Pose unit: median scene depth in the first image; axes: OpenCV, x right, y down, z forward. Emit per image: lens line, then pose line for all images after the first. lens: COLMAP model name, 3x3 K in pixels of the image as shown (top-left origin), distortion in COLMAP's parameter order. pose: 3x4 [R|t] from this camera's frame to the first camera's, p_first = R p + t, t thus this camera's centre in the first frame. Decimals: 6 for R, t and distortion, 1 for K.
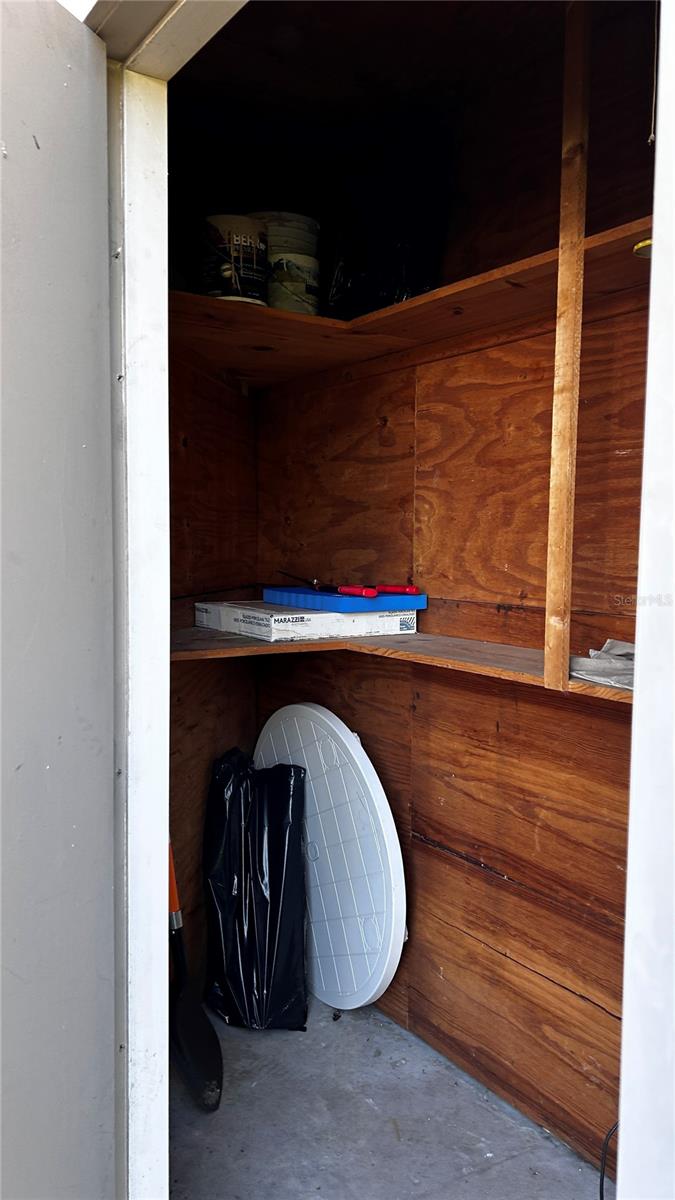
lens RADIAL K [[889.1, 0, 337.2], [0, 889.1, 595.2], [0, 0, 1]] dist [0.012976, -0.010274]
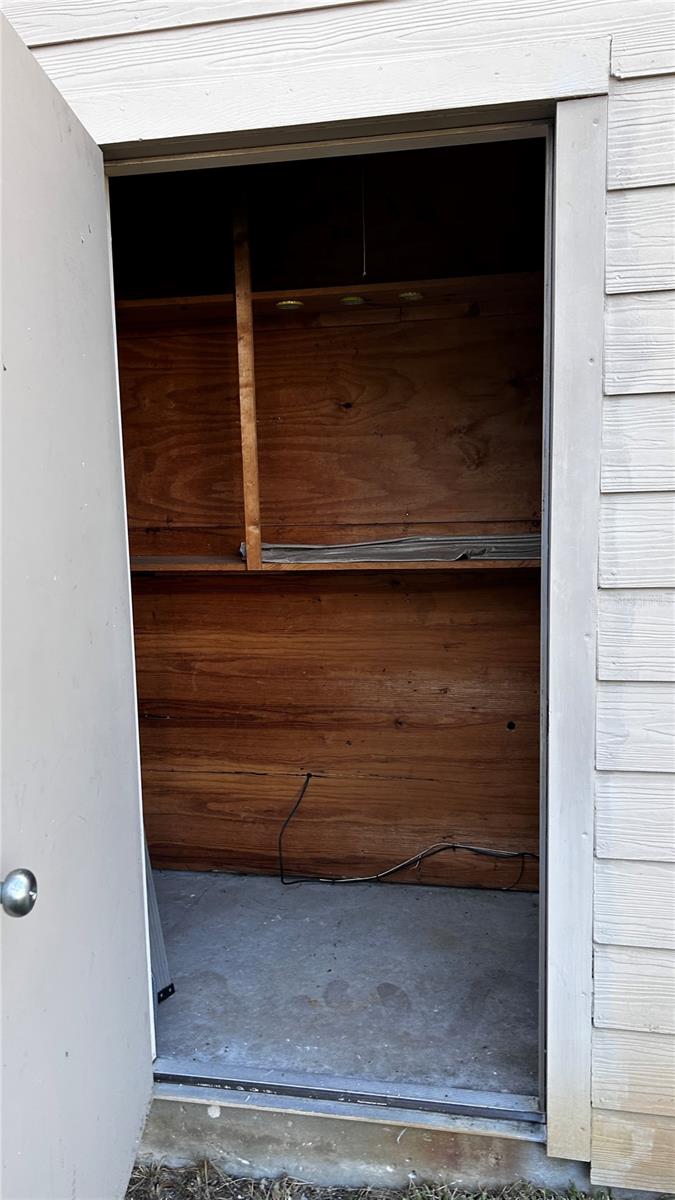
lens RADIAL K [[889.1, 0, 337.5], [0, 889.1, 602.2], [0, 0, 1]] dist [0.012976, -0.010274]
pose [[0.656185, -0.125205, 0.744140, -0.711815], [0.075151, 0.992079, 0.100653, 0.008401], [-0.750849, -0.010124, 0.660397, -0.157871]]
